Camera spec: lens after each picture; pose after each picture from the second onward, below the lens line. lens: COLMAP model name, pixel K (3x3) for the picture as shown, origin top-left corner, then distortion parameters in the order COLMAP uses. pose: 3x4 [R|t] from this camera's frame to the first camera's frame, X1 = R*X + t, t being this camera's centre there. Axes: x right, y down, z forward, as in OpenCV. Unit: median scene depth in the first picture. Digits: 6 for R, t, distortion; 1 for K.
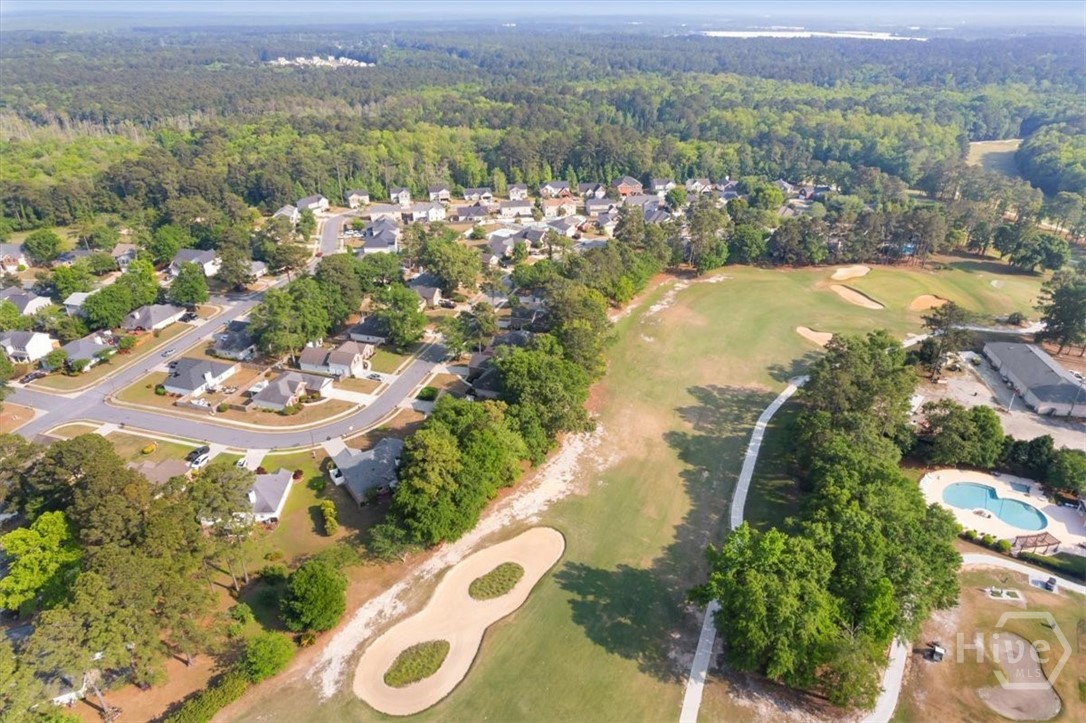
lens RADIAL K [[694.8, 0, 549.5], [0, 694.8, 364.0], [0, 0, 1]] dist [-0.071126, 0.063663]
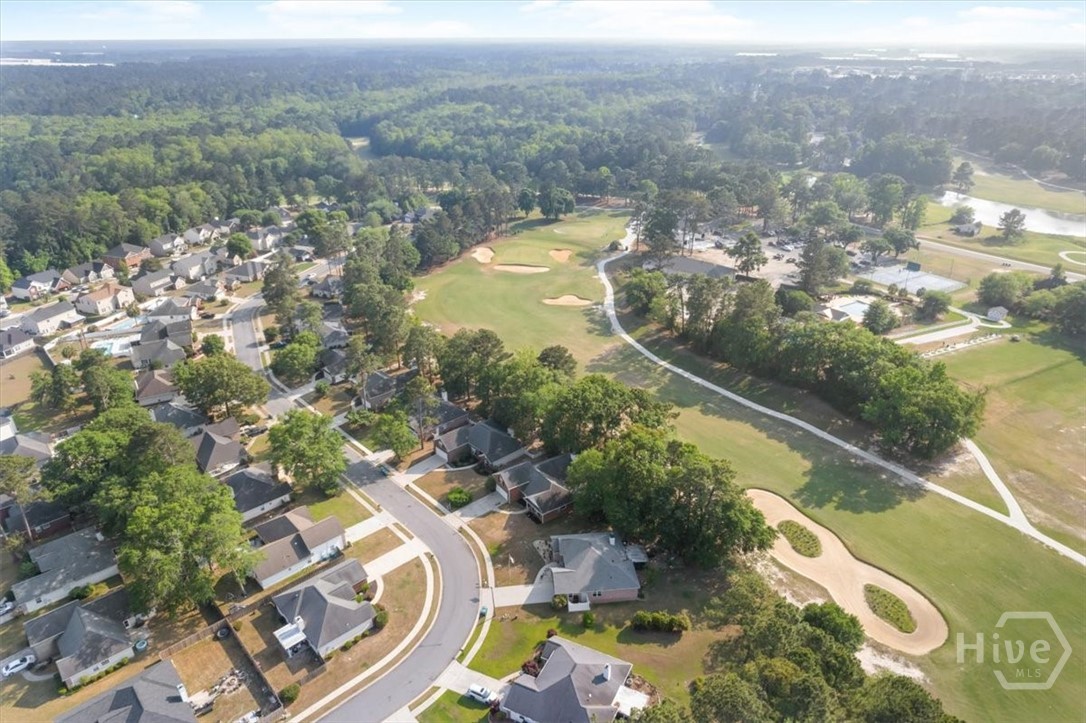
lens RADIAL K [[694.8, 0, 549.5], [0, 694.8, 364.0], [0, 0, 1]] dist [-0.071126, 0.063663]
pose [[0.490858, -0.383735, 0.782181, -0.488347], [0.406579, 0.894917, 0.183894, -0.142147], [-0.770553, 0.227752, 0.595295, 0.282264]]
